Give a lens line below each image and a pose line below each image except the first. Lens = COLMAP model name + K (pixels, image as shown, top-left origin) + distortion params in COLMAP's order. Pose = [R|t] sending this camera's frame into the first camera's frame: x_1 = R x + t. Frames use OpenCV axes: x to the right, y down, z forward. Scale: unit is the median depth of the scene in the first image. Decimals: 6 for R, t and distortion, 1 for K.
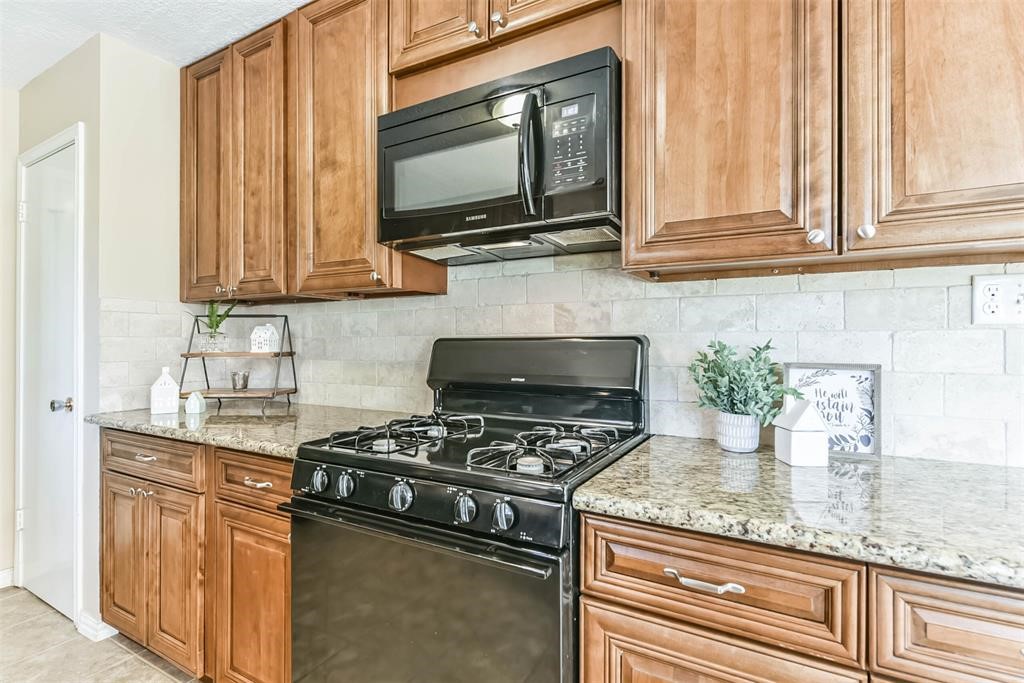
lens RADIAL K [[493.1, 0, 517.3], [0, 493.1, 339.0], [0, 0, 1]] dist [0.000899, -0.000990]
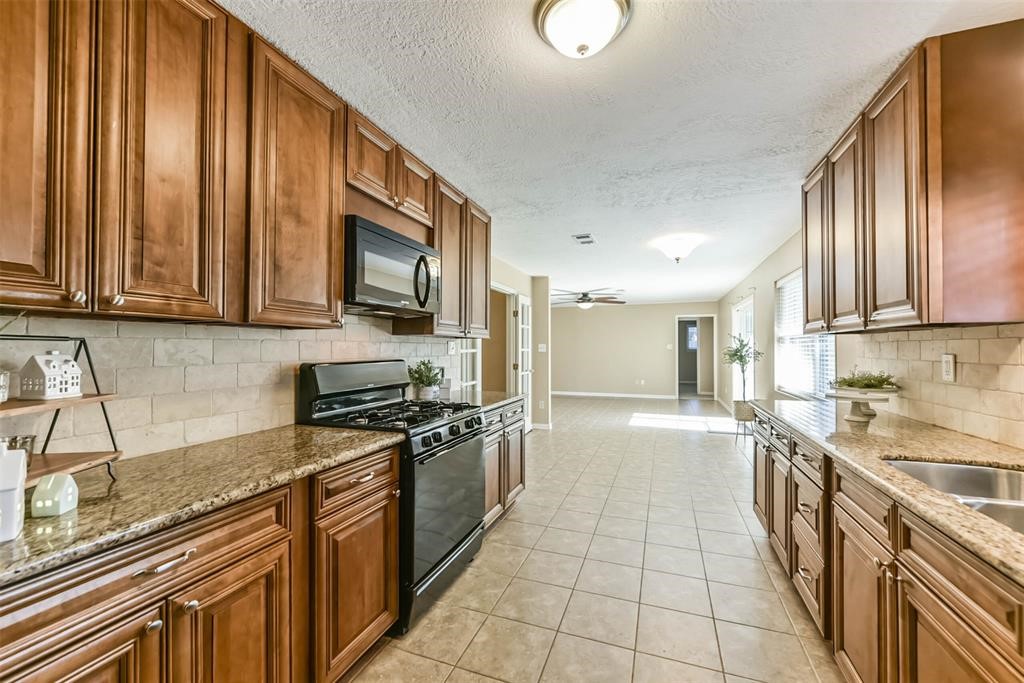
lens RADIAL K [[402.8, 0, 518.7], [0, 402.8, 346.4], [0, 0, 1]] dist [0.000821, -0.000264]
pose [[-0.165015, 0.006455, 0.986270, -1.442468], [-0.006530, 0.999950, -0.007638, -0.048126], [-0.986269, -0.007701, -0.164965, 0.670307]]
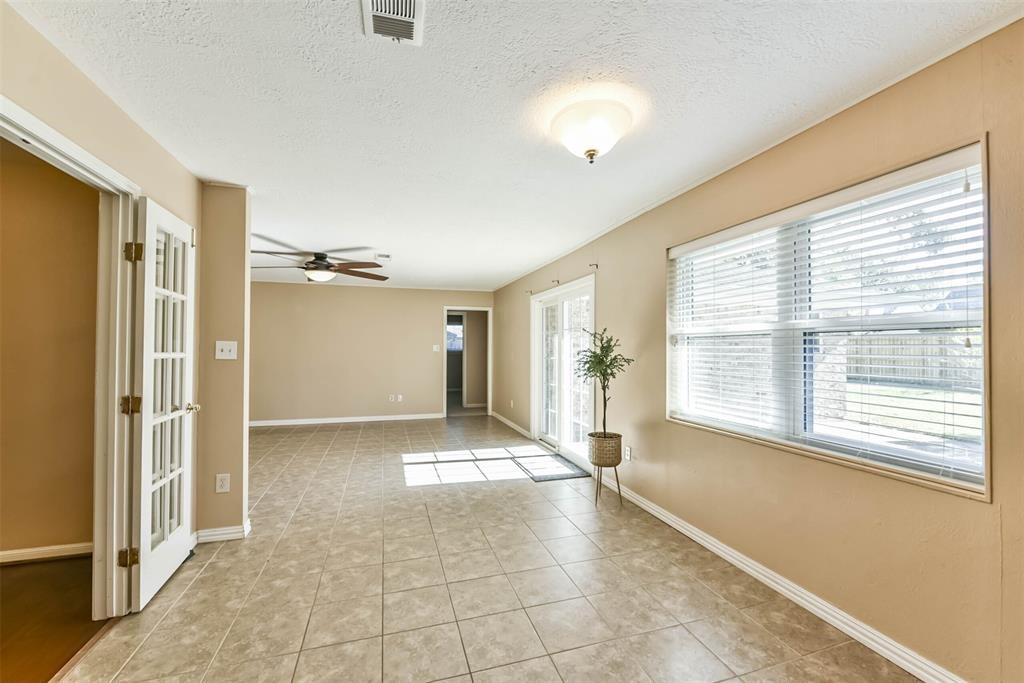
lens RADIAL K [[420.1, 0, 519.4], [0, 420.1, 343.5], [0, 0, 1]] dist [-0.000672, -0.000781]
pose [[-0.732854, 0.008055, 0.680338, 0.277645], [-0.008605, 0.999740, -0.021106, -0.064052], [-0.680331, -0.021322, -0.732595, 0.255796]]
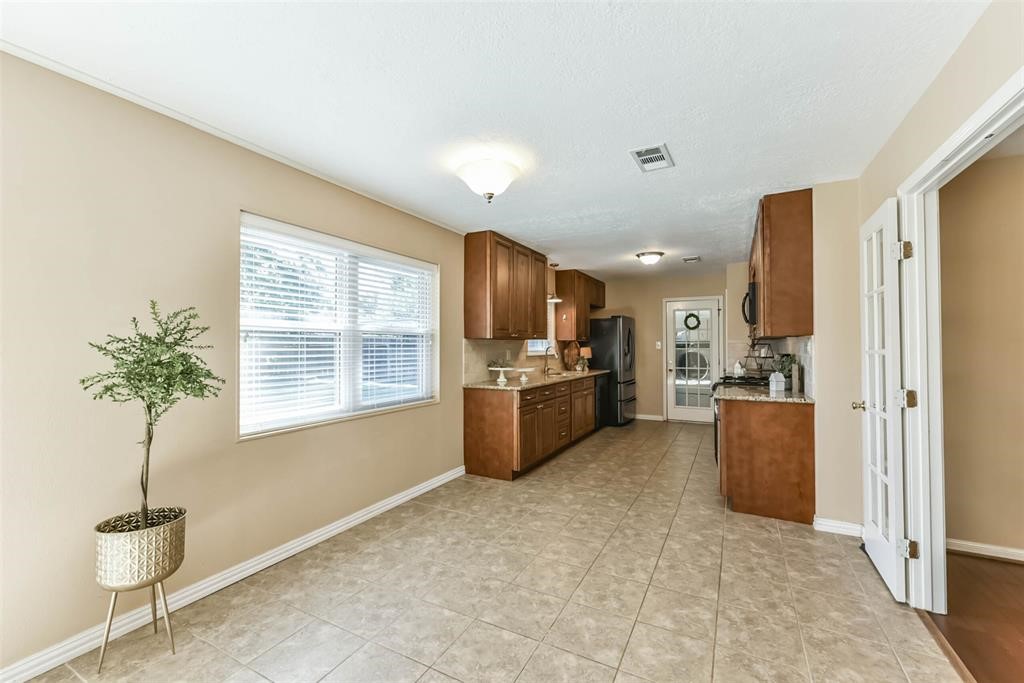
lens RADIAL K [[420.1, 0, 517.3], [0, 420.1, 340.4], [0, 0, 1]] dist [-0.000672, -0.000781]
pose [[0.032719, -0.012339, -0.999388, 2.535450], [0.011368, 0.999864, -0.011972, -0.072271], [0.999400, -0.010969, 0.032854, -0.716975]]
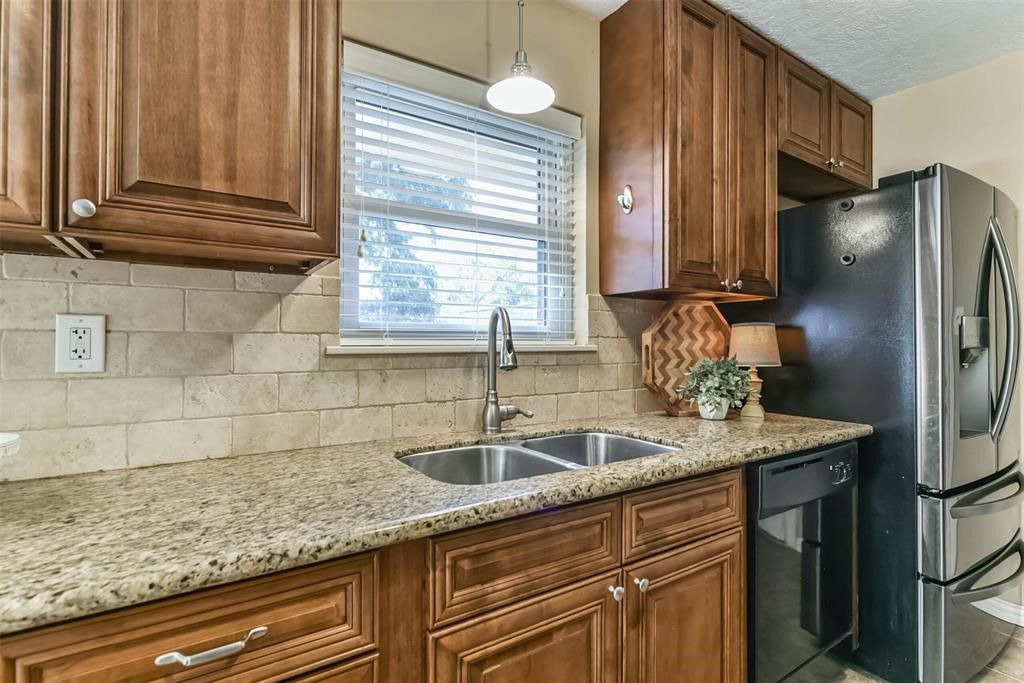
lens RADIAL K [[493.1, 0, 513.7], [0, 493.1, 341.9], [0, 0, 1]] dist [0.000899, -0.000990]
pose [[-0.448576, -0.002893, -0.893740, -0.226191], [0.007677, 0.999945, -0.007090, 0.001657], [0.893712, -0.010042, -0.448529, 0.103079]]
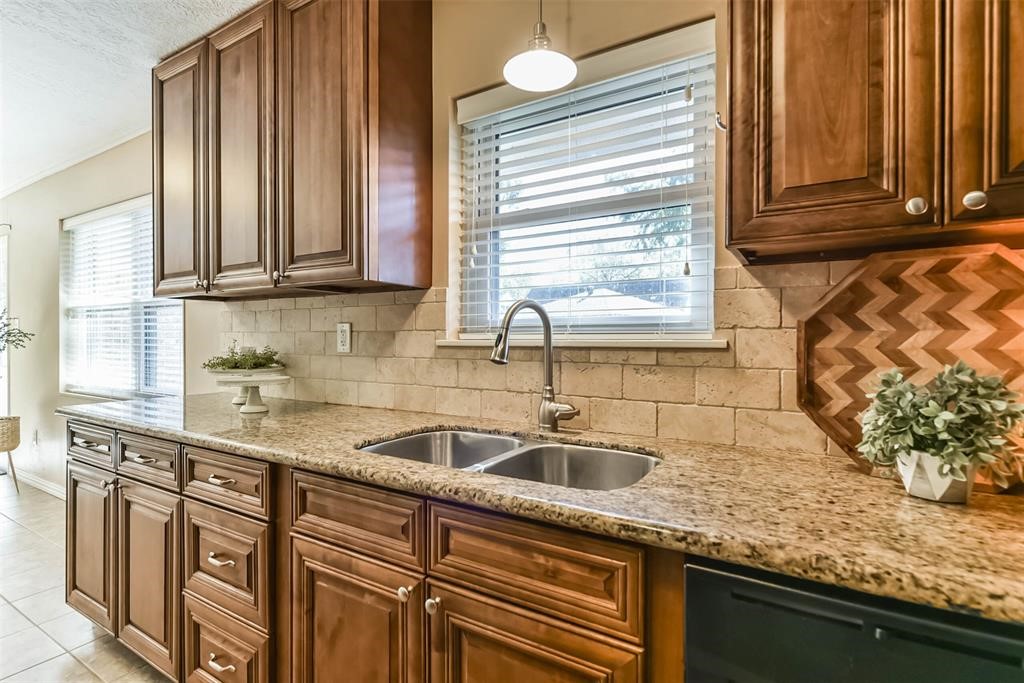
lens RADIAL K [[493.1, 0, 513.7], [0, 493.1, 340.4], [0, 0, 1]] dist [0.000899, -0.000990]
pose [[-0.999615, 0.000139, 0.027762, -1.004230], [0.000030, 0.999992, -0.003918, 0.006236], [-0.027762, -0.003916, -0.999607, 0.547440]]
